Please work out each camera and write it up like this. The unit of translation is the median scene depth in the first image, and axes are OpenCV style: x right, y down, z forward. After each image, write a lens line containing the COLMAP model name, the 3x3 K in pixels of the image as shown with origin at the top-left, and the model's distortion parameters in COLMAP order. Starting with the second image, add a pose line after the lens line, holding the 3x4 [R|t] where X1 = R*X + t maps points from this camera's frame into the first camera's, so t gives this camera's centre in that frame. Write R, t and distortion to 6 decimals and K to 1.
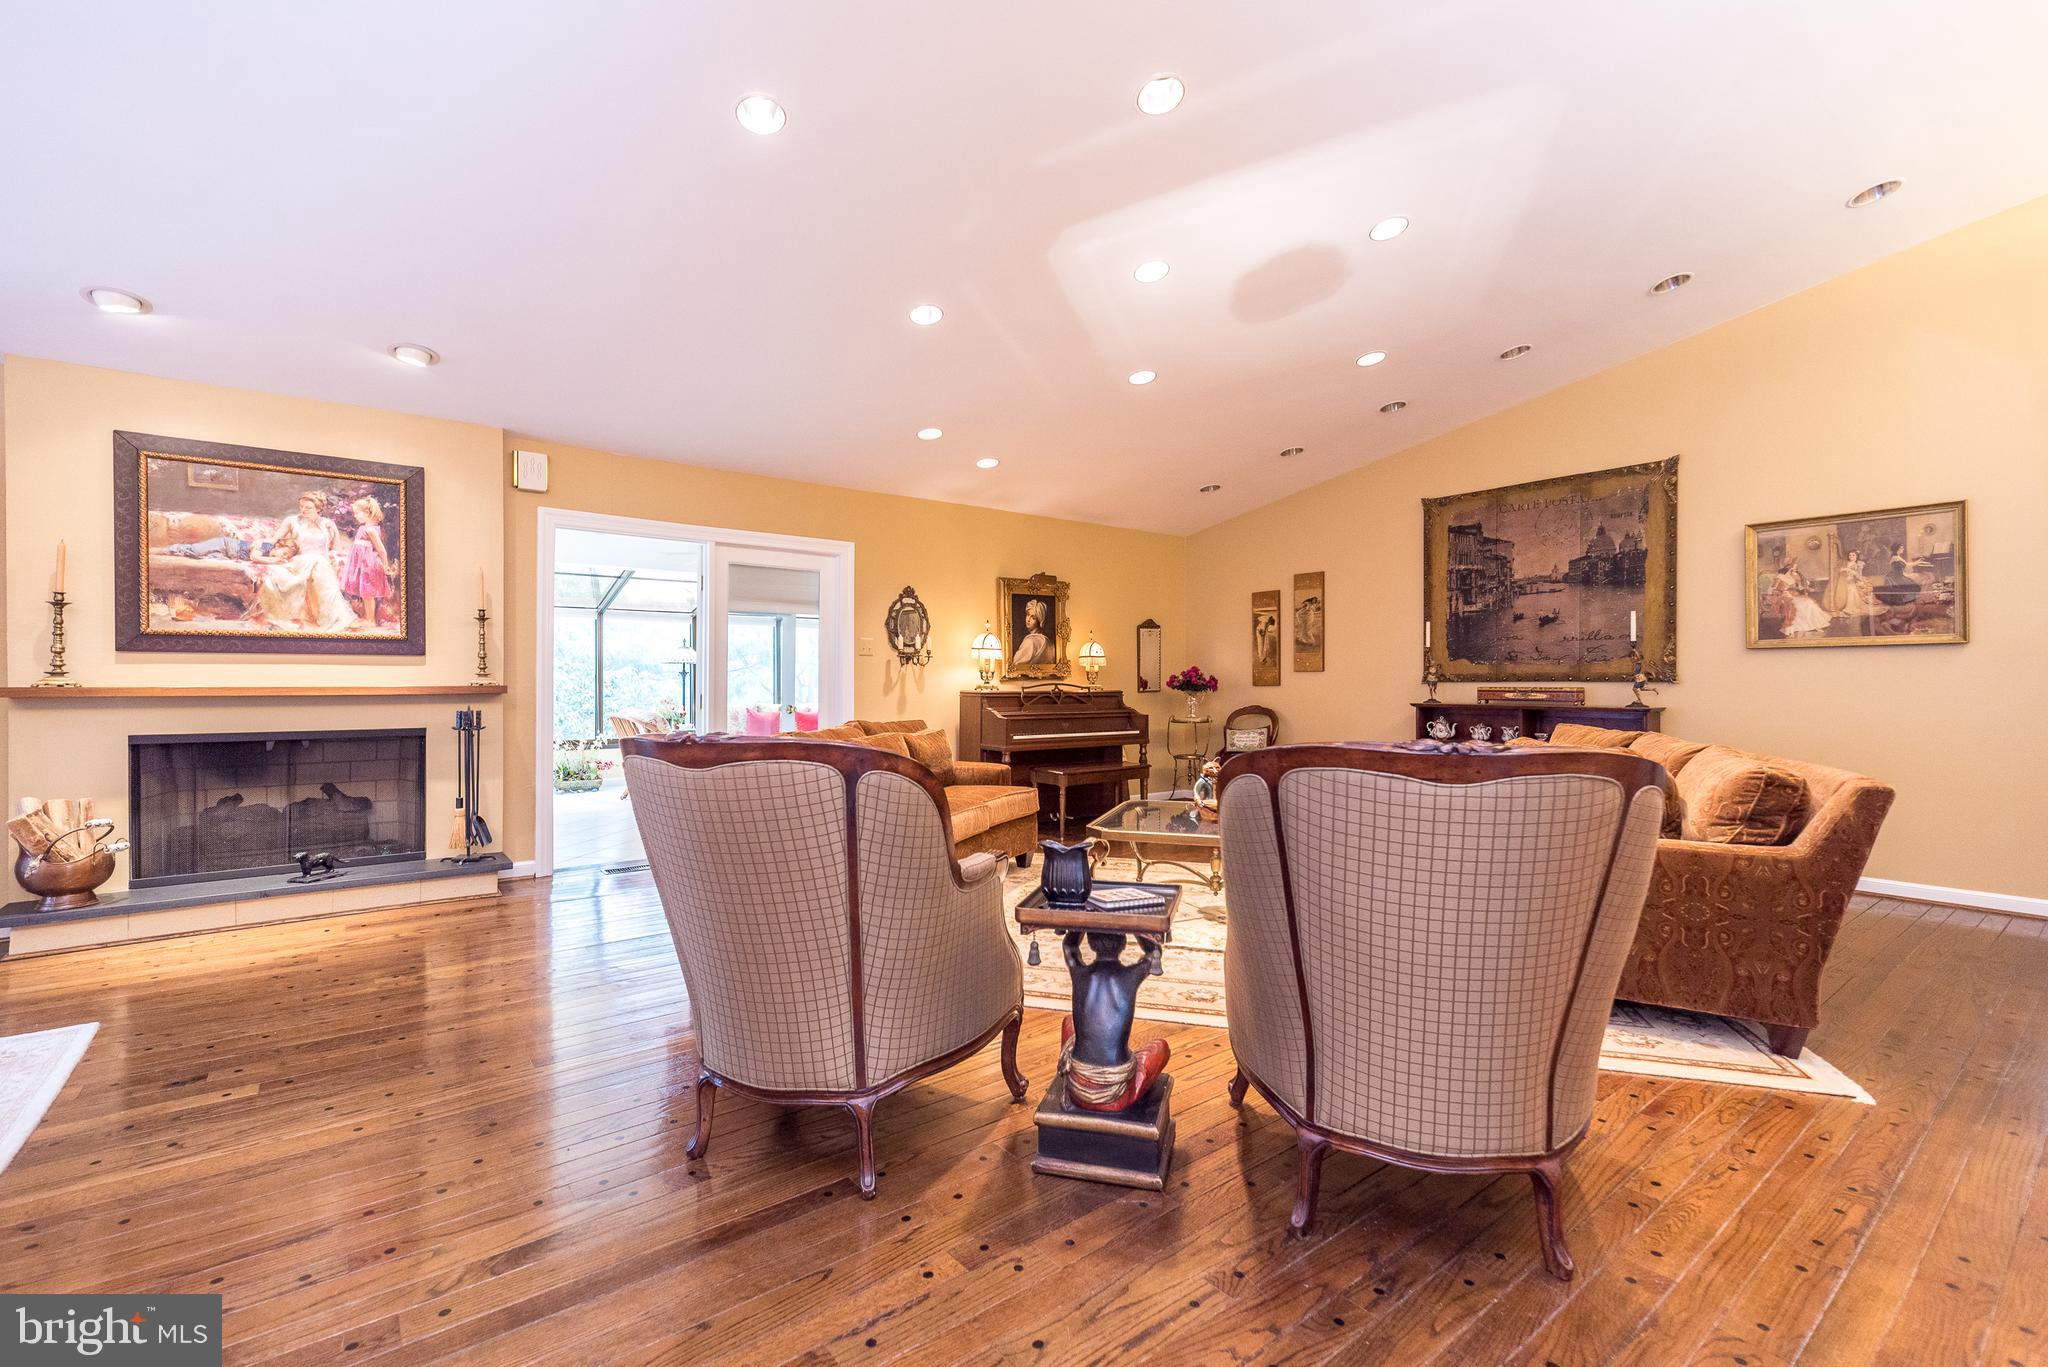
lens RADIAL K [[892.9, 0, 1022.8], [0, 892.9, 689.3], [0, 0, 1]] dist [0.008841, 0.000207]
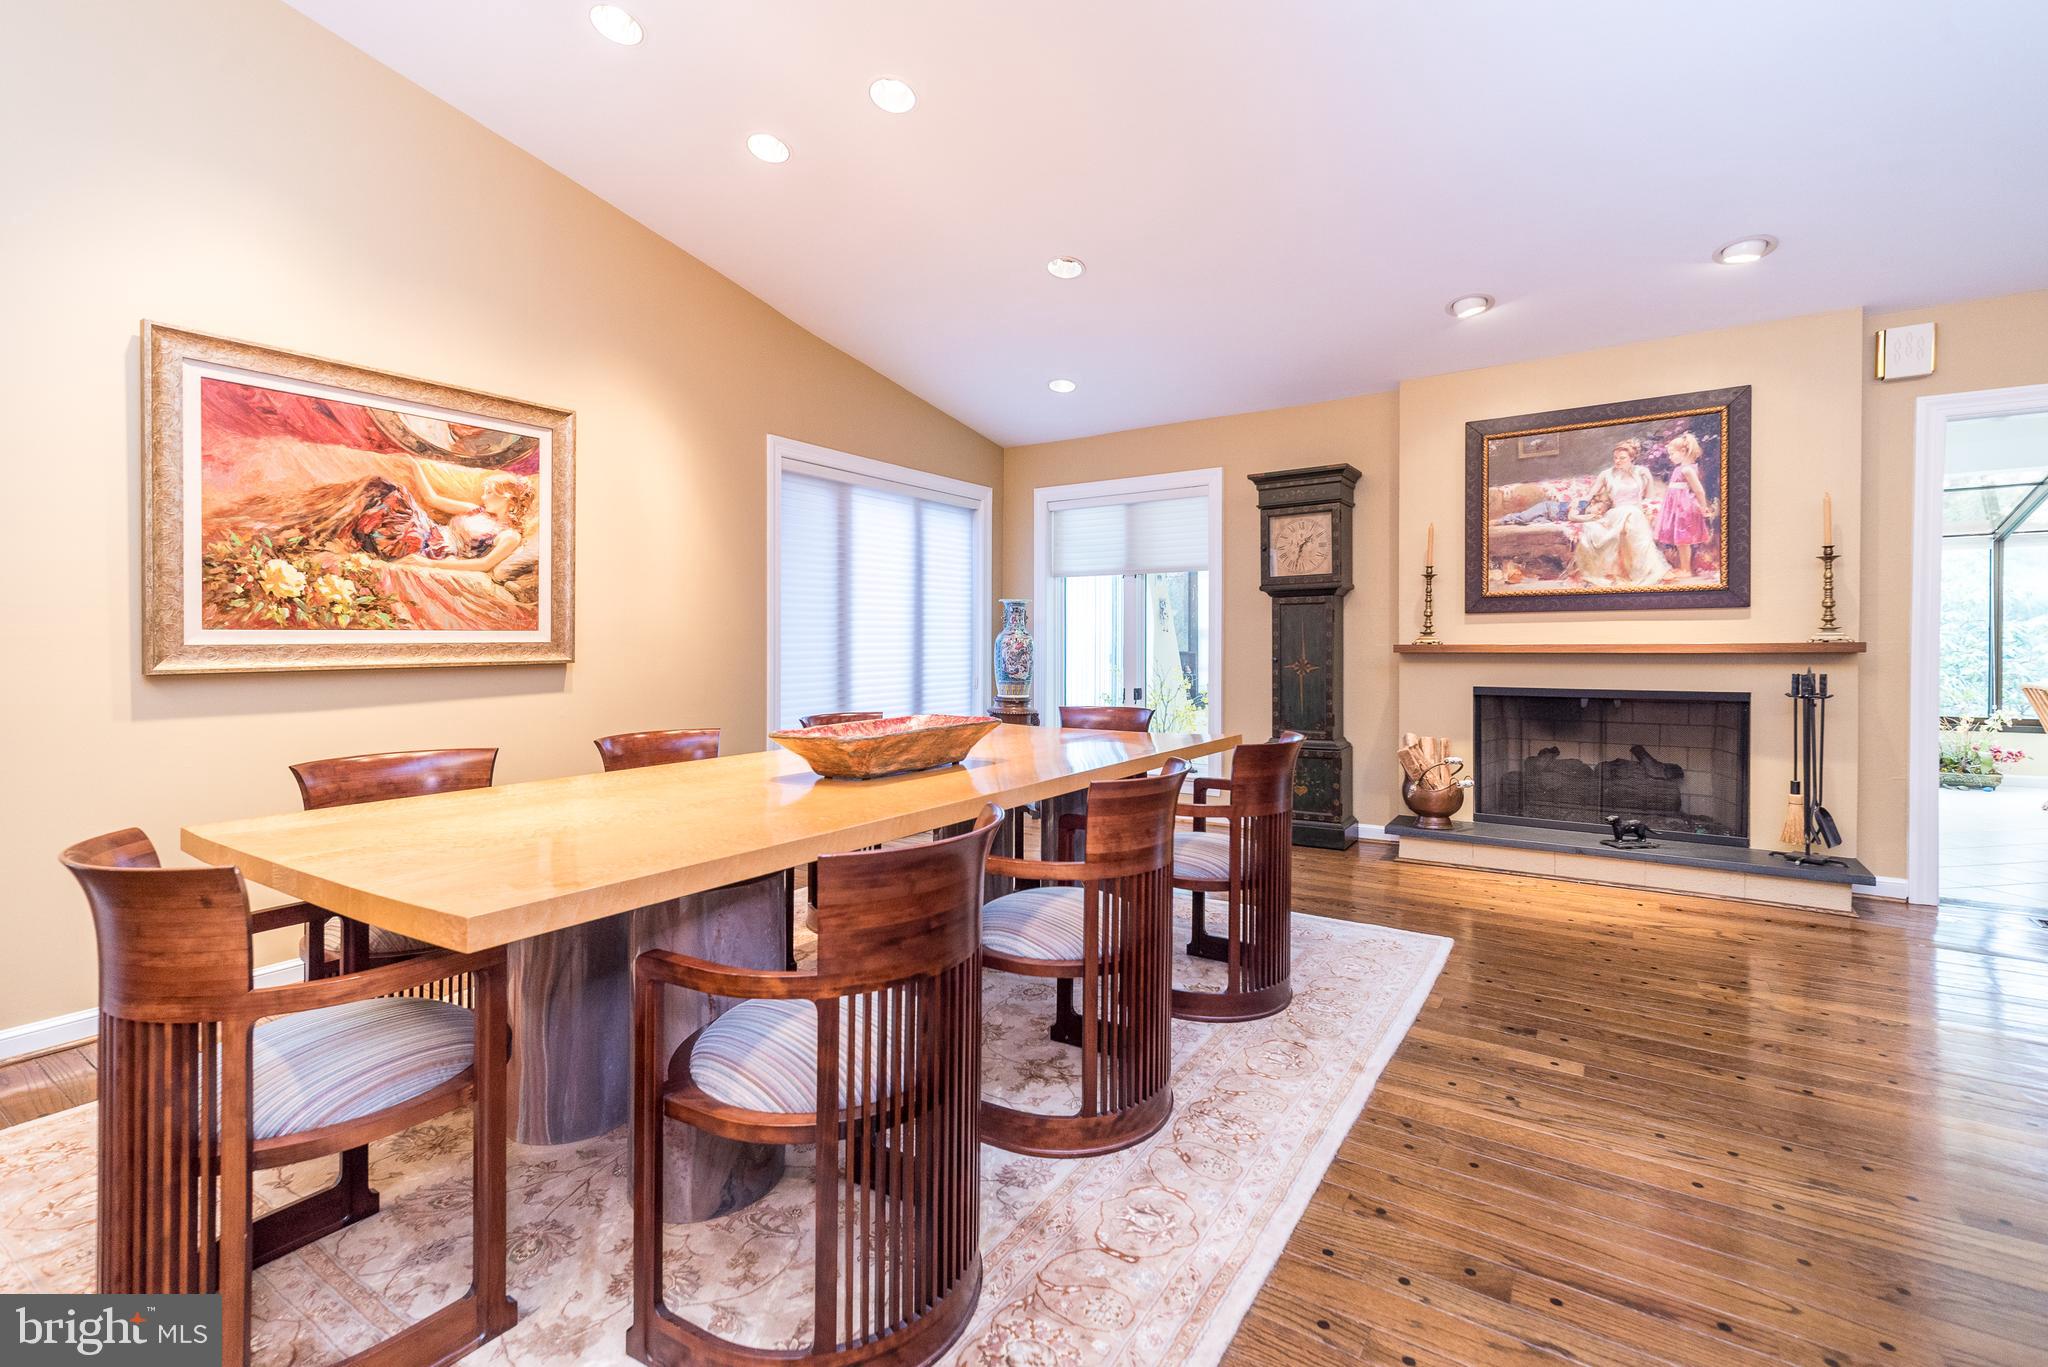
lens RADIAL K [[892.9, 0, 1024.6], [0, 892.9, 651.6], [0, 0, 1]] dist [0.008841, 0.000207]
pose [[0.320347, 0.007592, -0.947270, -0.096186], [-0.002798, 0.999971, 0.007068, 0.000210], [0.947296, 0.000386, 0.320359, 0.092966]]
